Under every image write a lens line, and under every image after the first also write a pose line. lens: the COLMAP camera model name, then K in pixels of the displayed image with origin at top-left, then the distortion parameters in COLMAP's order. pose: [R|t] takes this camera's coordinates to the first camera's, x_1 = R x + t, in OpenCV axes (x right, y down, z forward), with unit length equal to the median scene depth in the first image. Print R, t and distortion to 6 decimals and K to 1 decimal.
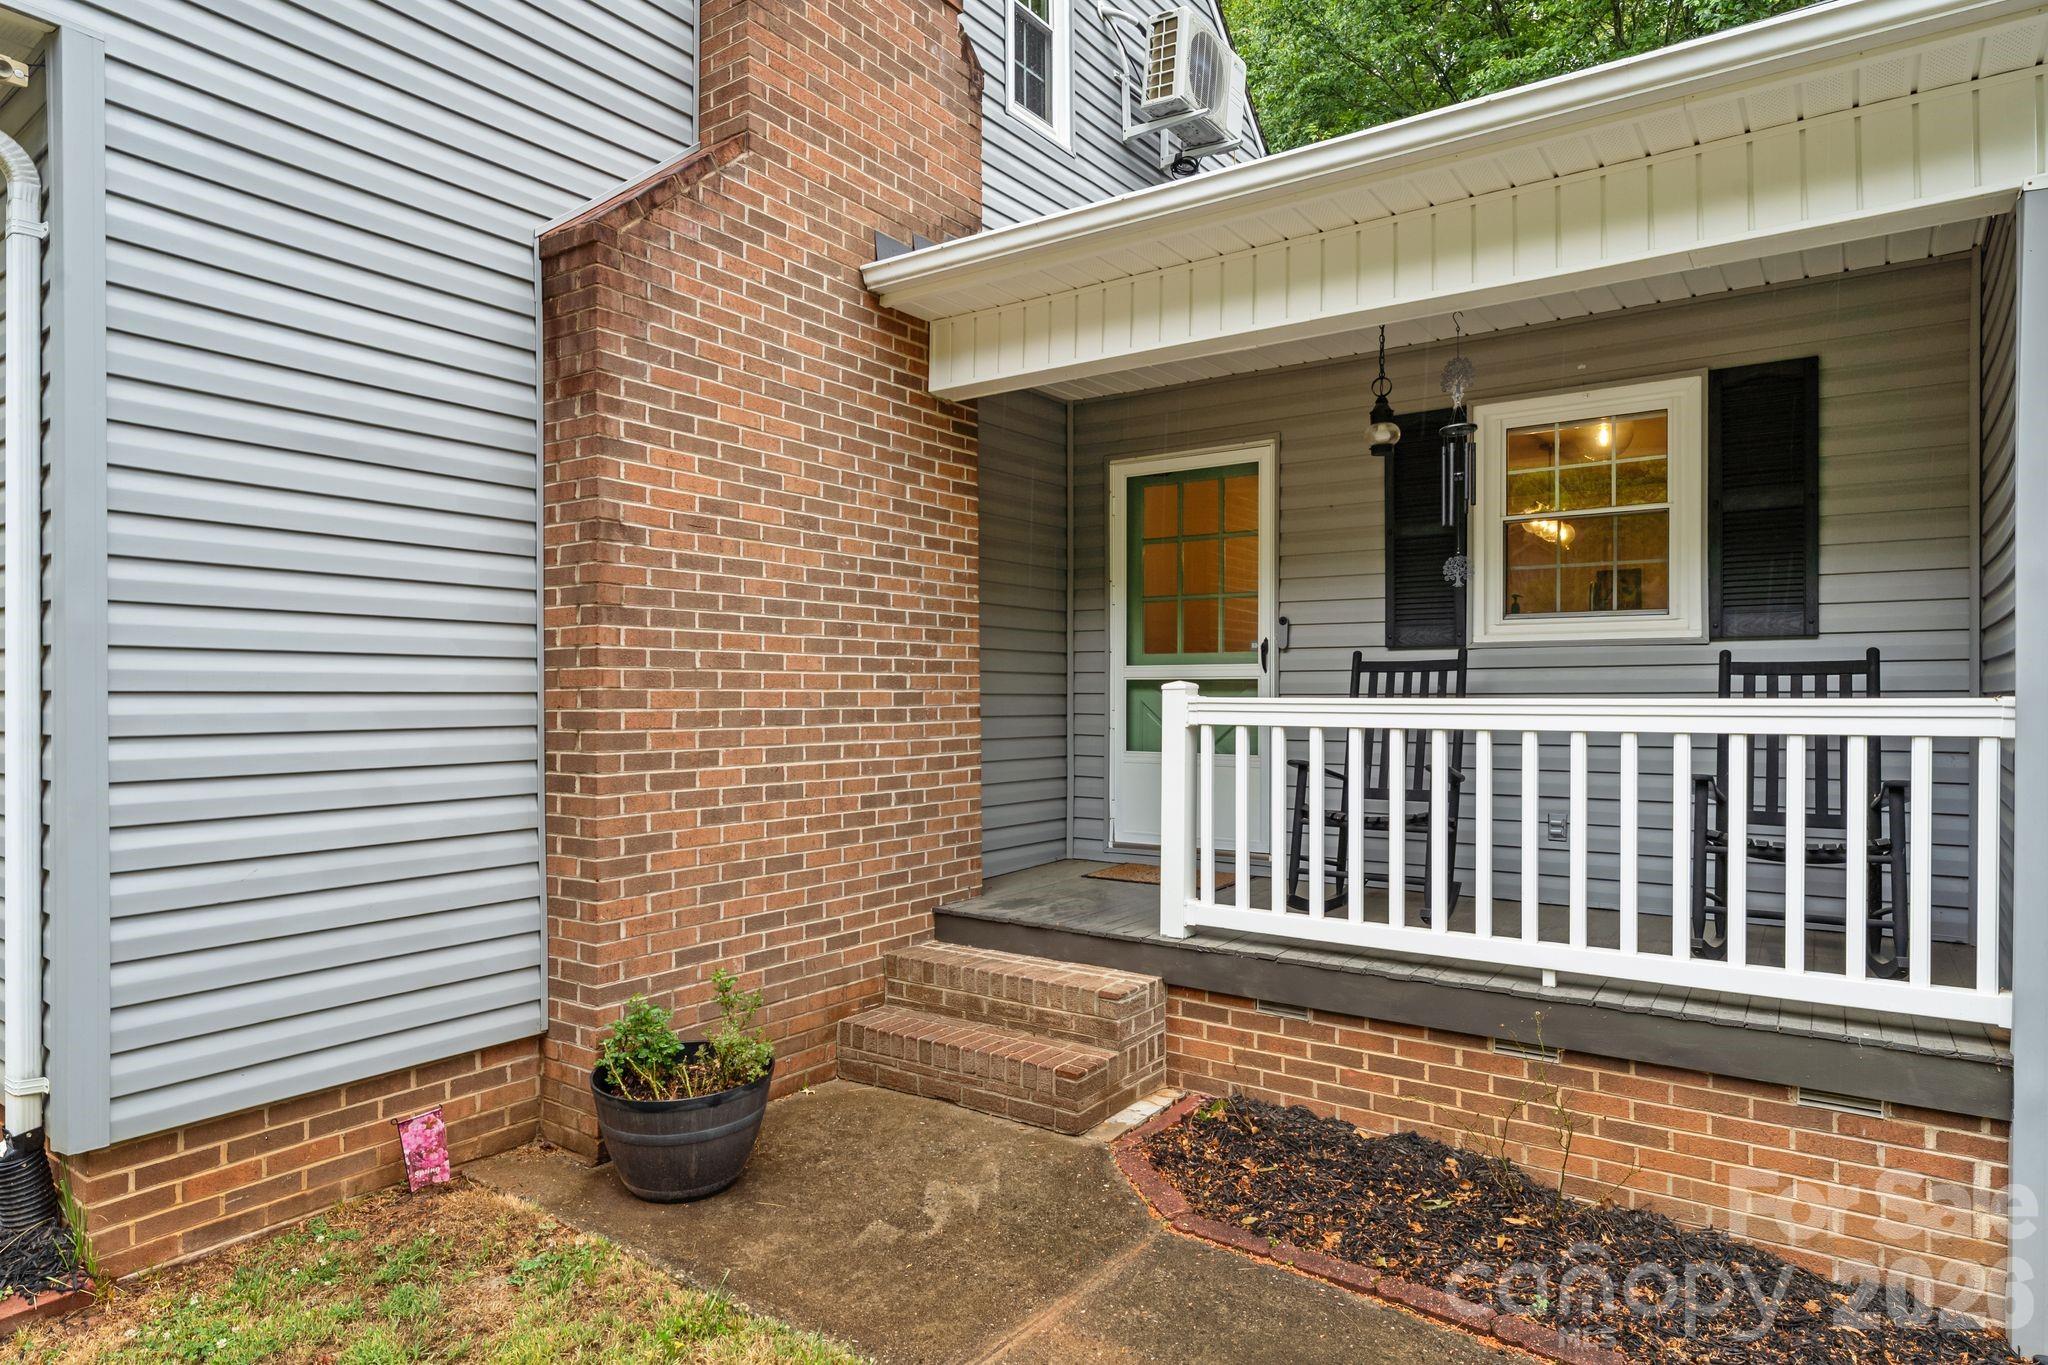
lens RADIAL K [[1196.9, 0, 1023.2], [0, 1196.9, 680.0], [0, 0, 1]] dist [0.004831, 0.001065]
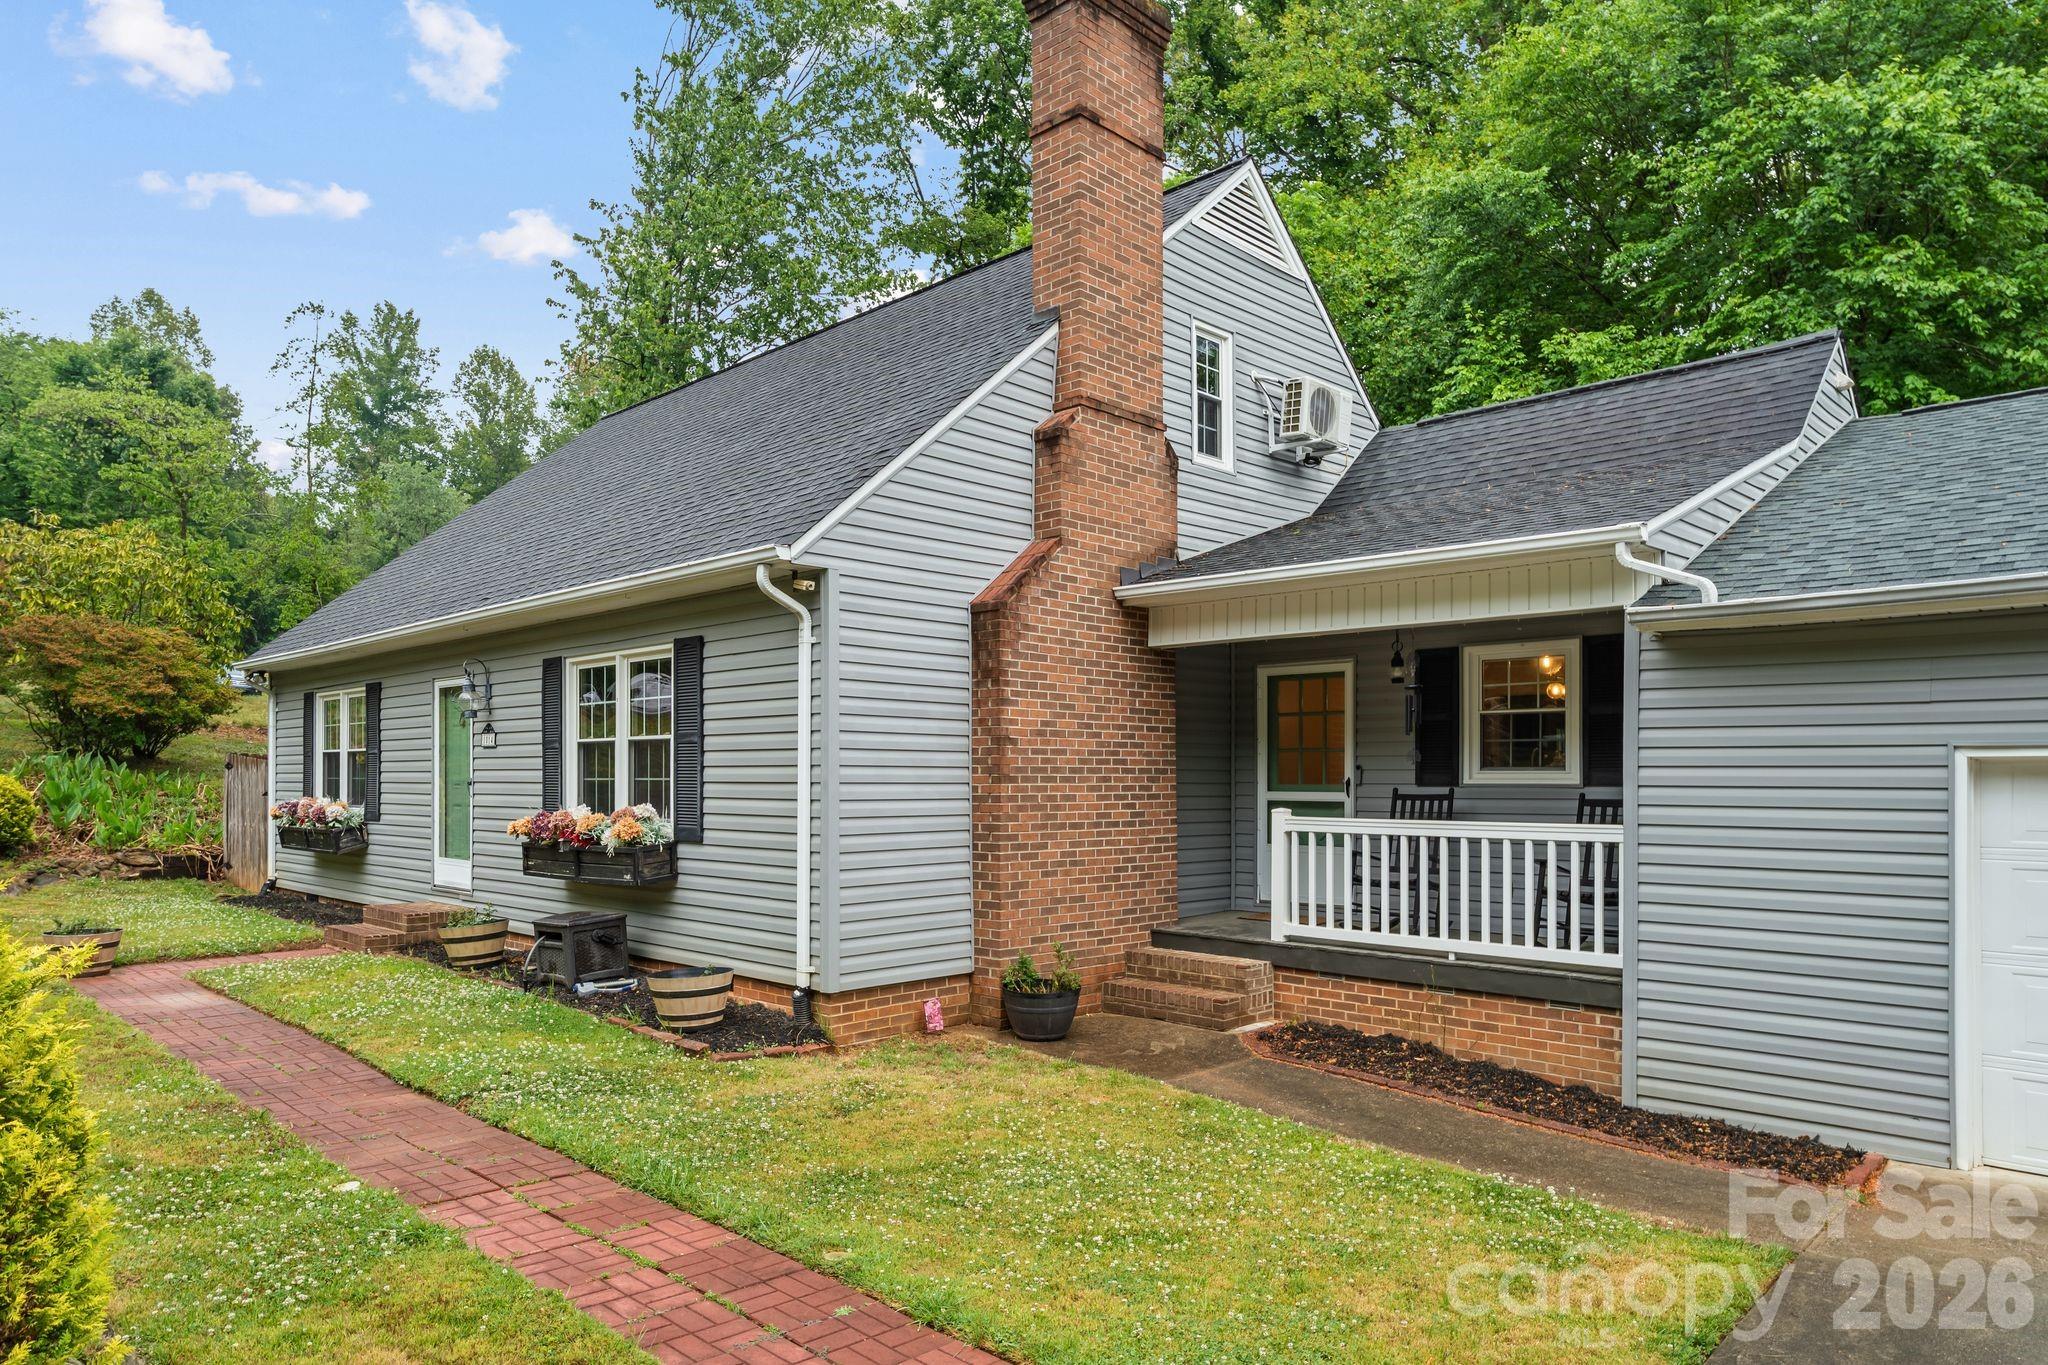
lens RADIAL K [[1292.7, 0, 1028.1], [0, 1292.7, 752.0], [0, 0, 1]] dist [0.007159, -0.000608]
pose [[0.988133, -0.000918, -0.153595, 0.050867], [-0.000477, 0.999959, -0.009045, -0.073013], [0.153597, 0.009011, 0.988092, -1.159898]]
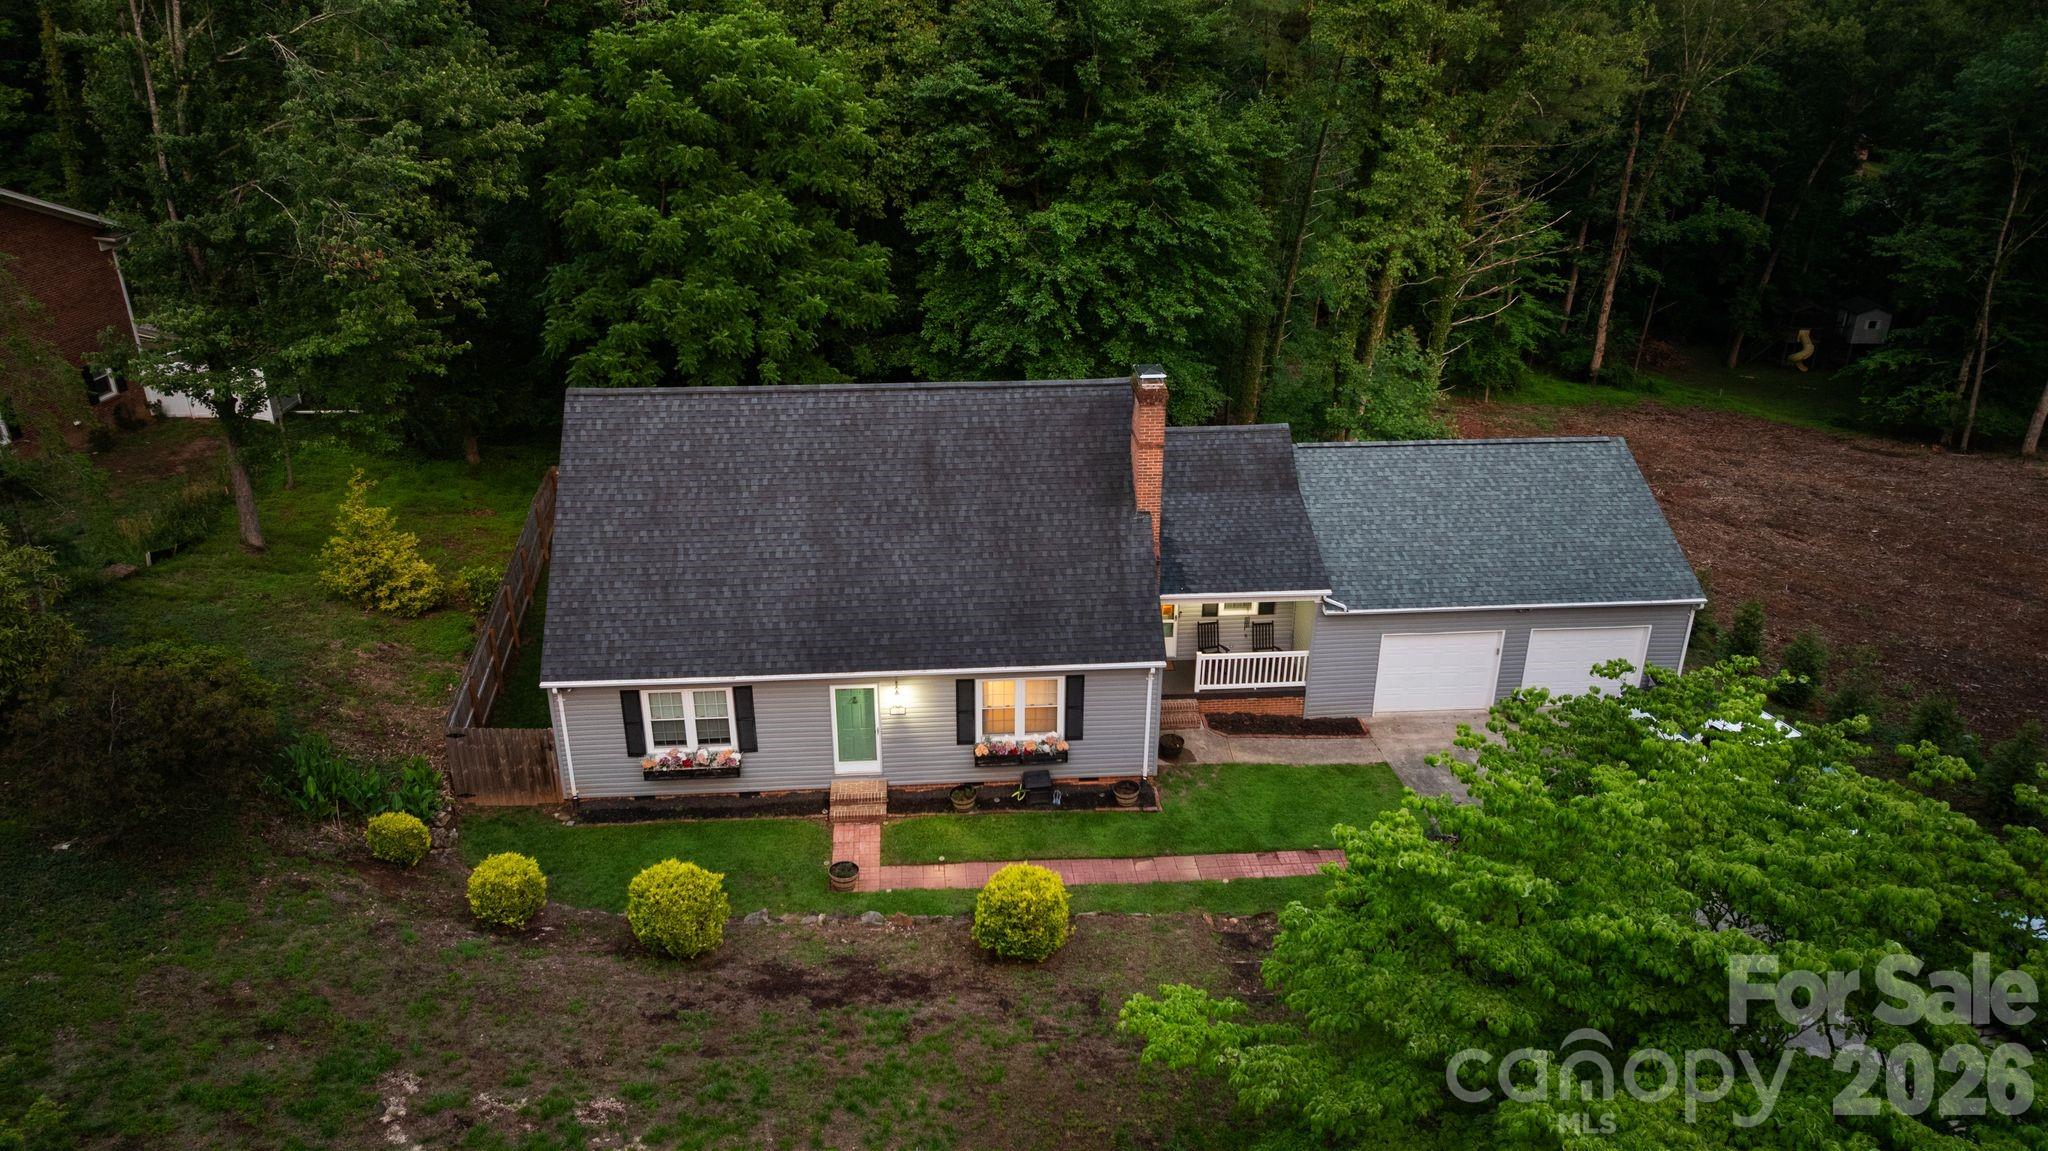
lens RADIAL K [[1446.8, 0, 1026.7], [0, 1446.8, 573.1], [0, 0, 1]] dist [-0.018119, 0.009204]
pose [[0.769106, -0.270449, 0.579080, -4.678370], [-0.011211, 0.900208, 0.435315, -3.546348], [-0.639023, -0.341295, 0.689324, -3.309356]]
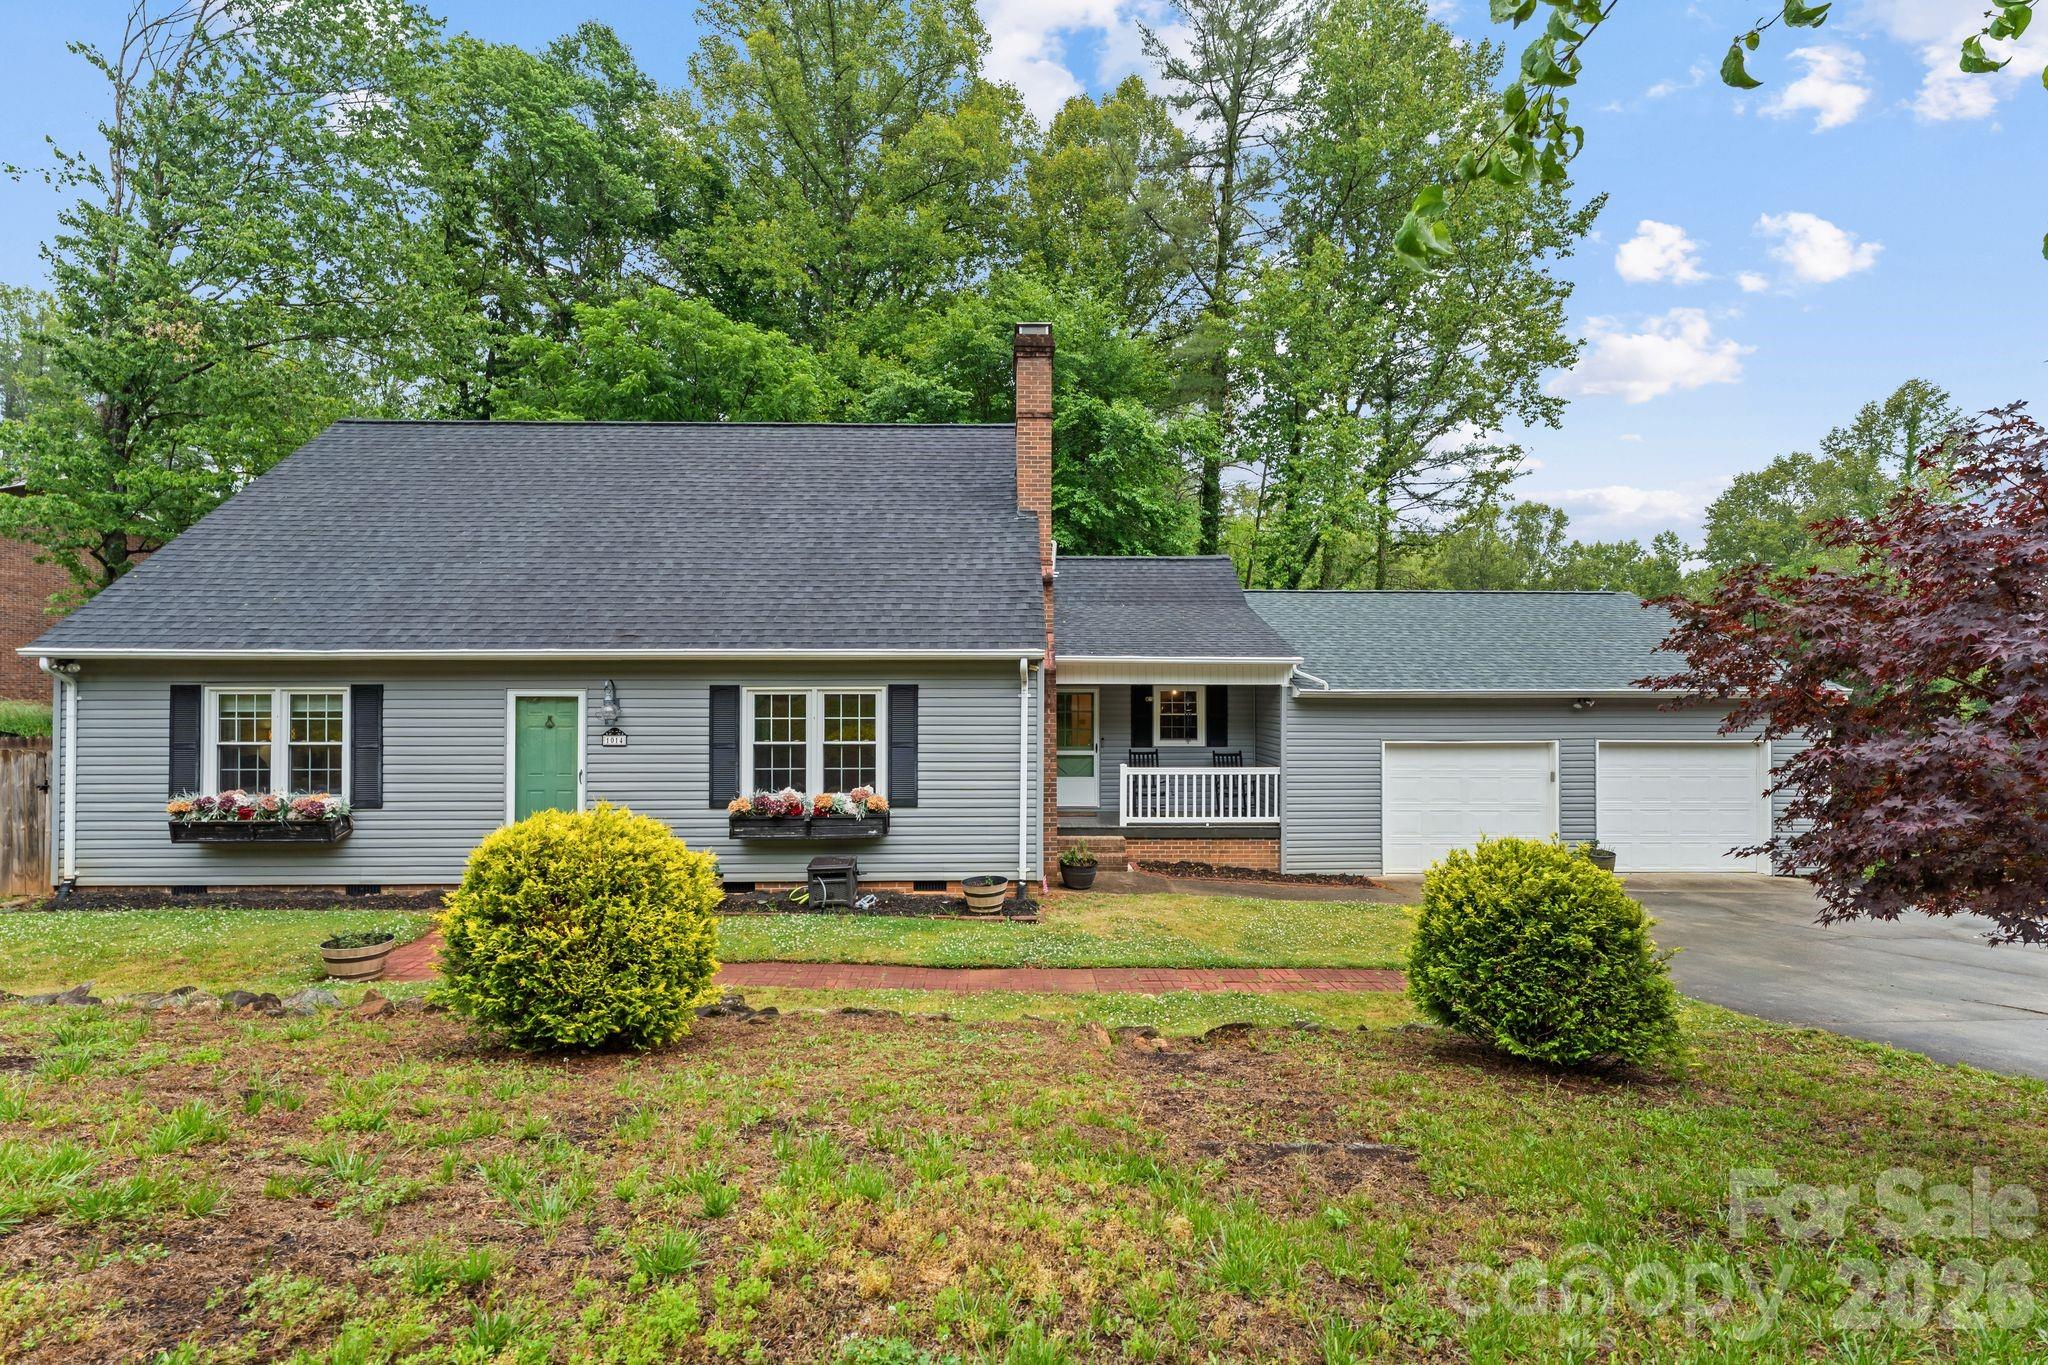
lens RADIAL K [[895.7, 0, 1020.5], [0, 895.7, 681.9], [0, 0, 1]] dist [0.000600, 0.000309]
pose [[0.805964, 0.003019, 0.591957, -2.072304], [-0.006012, 0.999977, 0.003085, -0.302532], [-0.591934, -0.006045, 0.805964, -1.326186]]
